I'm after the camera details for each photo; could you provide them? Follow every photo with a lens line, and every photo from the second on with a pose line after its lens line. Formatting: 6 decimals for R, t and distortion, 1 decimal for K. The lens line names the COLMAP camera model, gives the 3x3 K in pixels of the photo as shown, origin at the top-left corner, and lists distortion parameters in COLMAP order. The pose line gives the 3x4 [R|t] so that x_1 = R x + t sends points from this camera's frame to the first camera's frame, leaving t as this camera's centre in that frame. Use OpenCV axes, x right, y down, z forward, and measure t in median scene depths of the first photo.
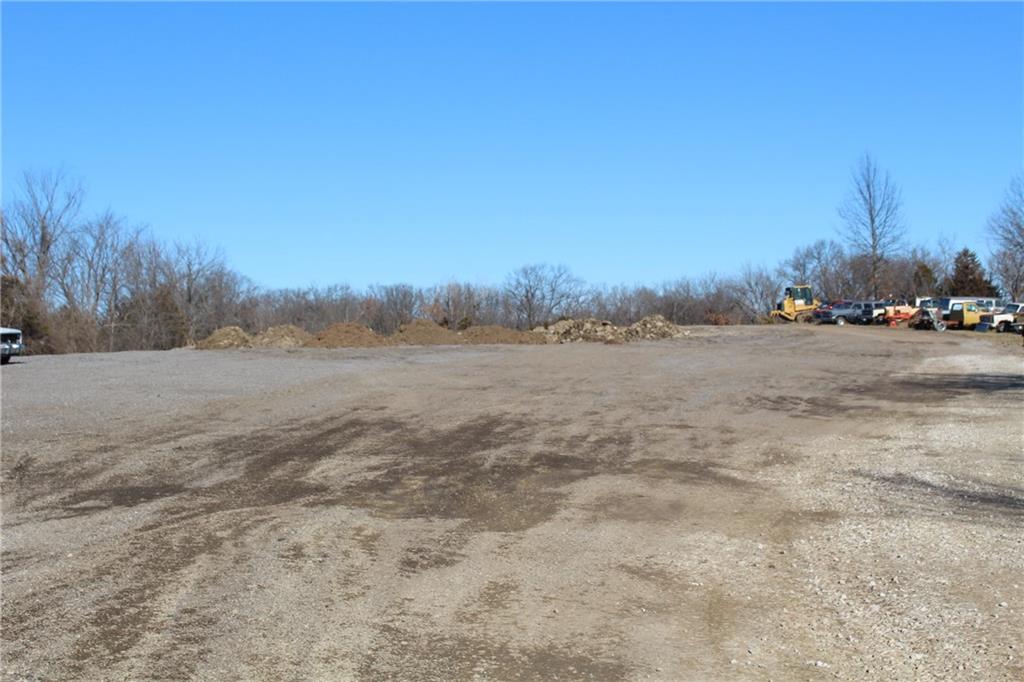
lens RADIAL K [[1526.9, 0, 510.6], [0, 1526.9, 343.4], [0, 0, 1]] dist [-0.091138, 0.000000]
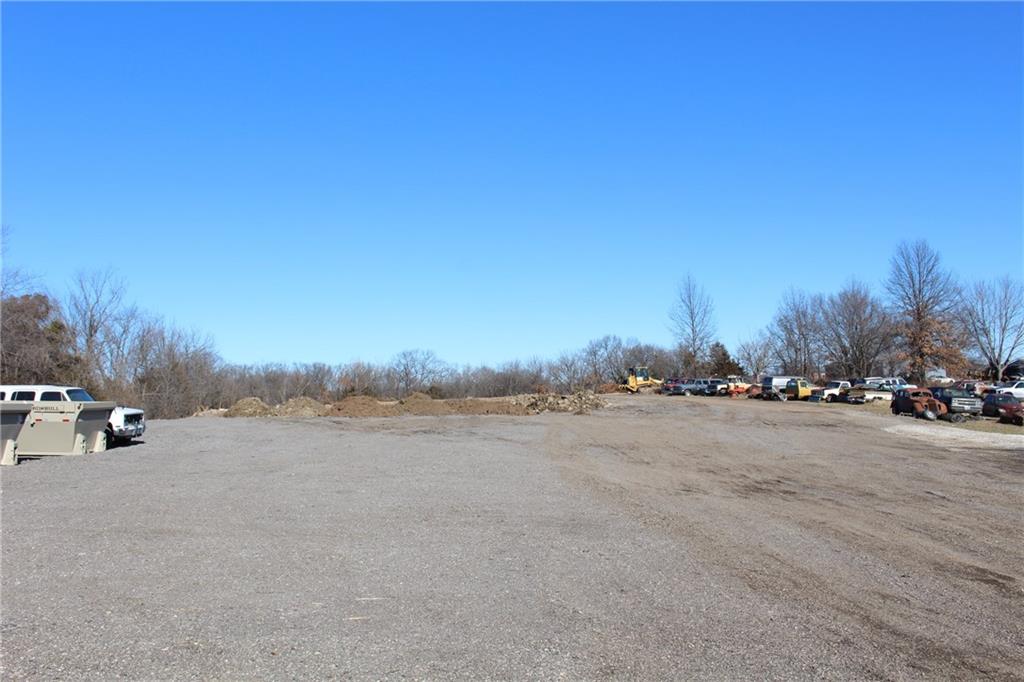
lens RADIAL K [[992.6, 0, 519.0], [0, 992.6, 310.4], [0, 0, 1]] dist [-0.109541, 0.000000]
pose [[0.988088, 0.016256, 0.153029, -0.061085], [-0.002114, 0.995745, -0.092126, -0.005377], [-0.153876, 0.090705, 0.983918, 0.110634]]
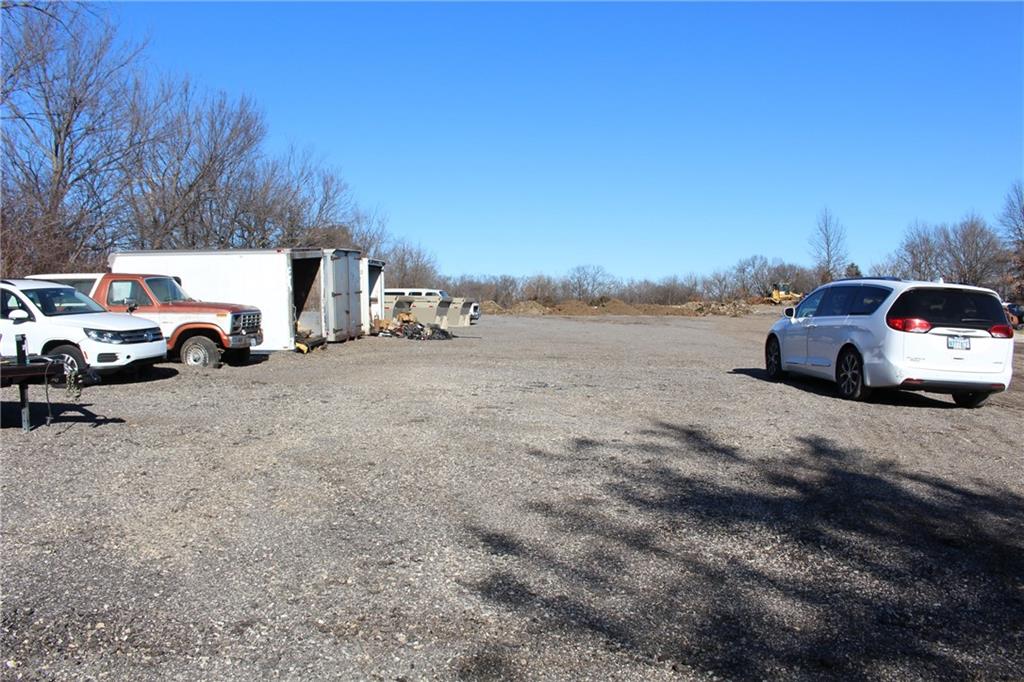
lens RADIAL K [[896.3, 0, 517.7], [0, 896.3, 333.7], [0, 0, 1]] dist [-0.156246, 0.167810]
pose [[0.999608, 0.023827, -0.014723, -0.090513], [-0.023424, 0.999361, 0.027008, -0.001217], [0.015357, -0.026652, 0.999527, 0.001667]]
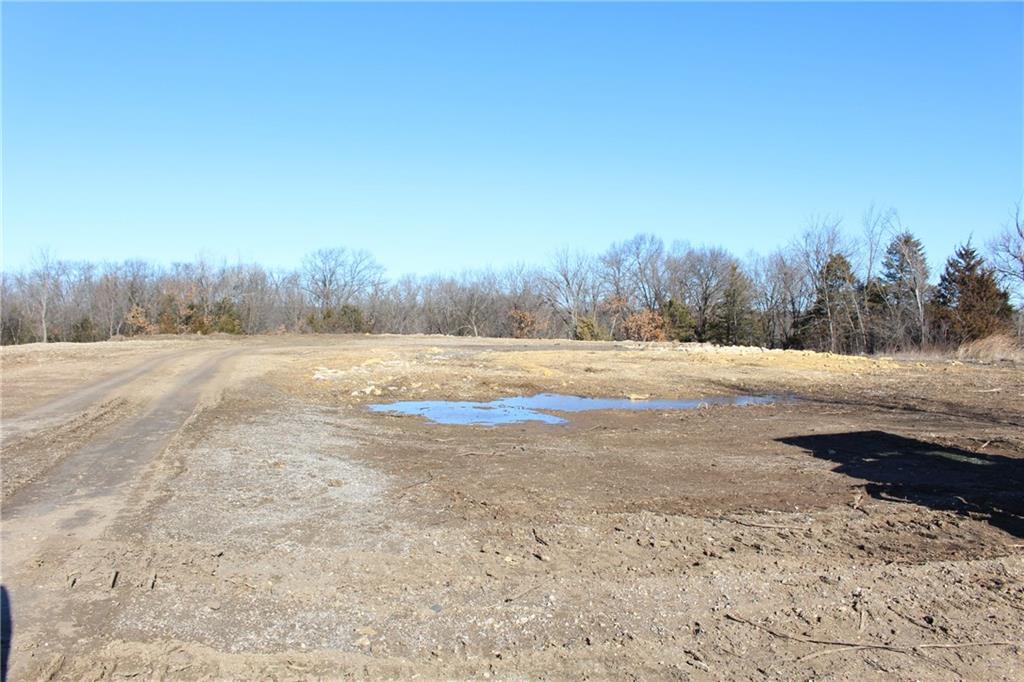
lens RADIAL K [[896.3, 0, 511.4], [0, 896.3, 346.5], [0, 0, 1]] dist [-0.156246, 0.167810]
pose [[0.991449, 0.044766, 0.122577, 0.132437], [-0.048360, 0.998478, 0.026506, -0.023324], [-0.121204, -0.032207, 0.992105, 0.967301]]
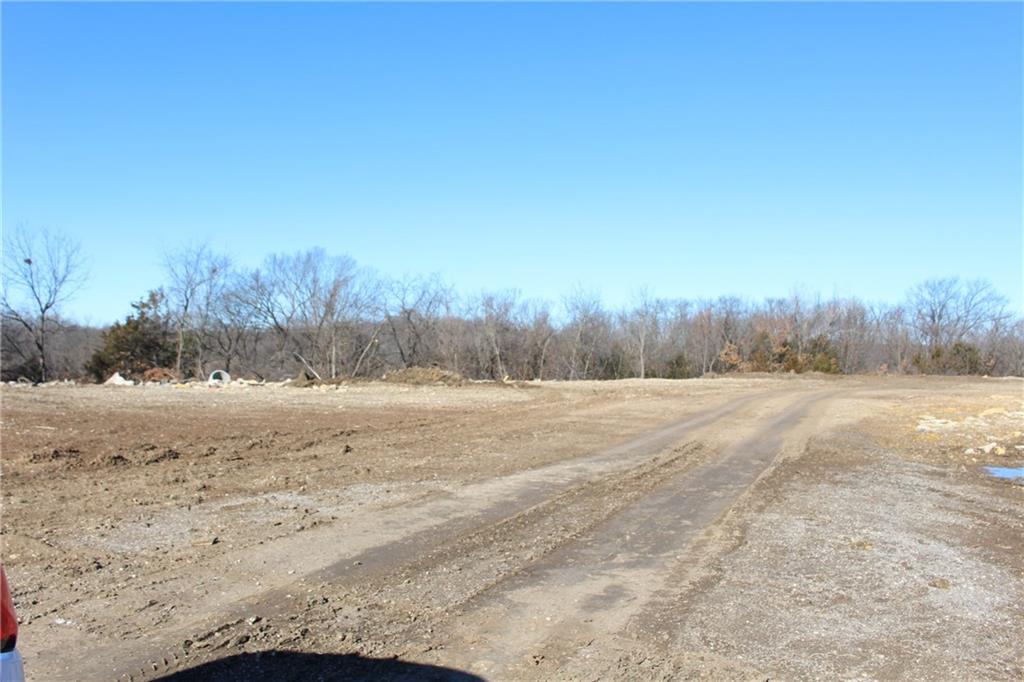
lens RADIAL K [[942.0, 0, 501.4], [0, 942.0, 321.7], [0, 0, 1]] dist [-0.086672, 0.000000]
pose [[0.865005, 0.039903, -0.500175, 0.131644], [-0.051449, 0.998632, -0.009307, -0.023402], [0.499119, 0.033784, 0.865875, 0.980810]]
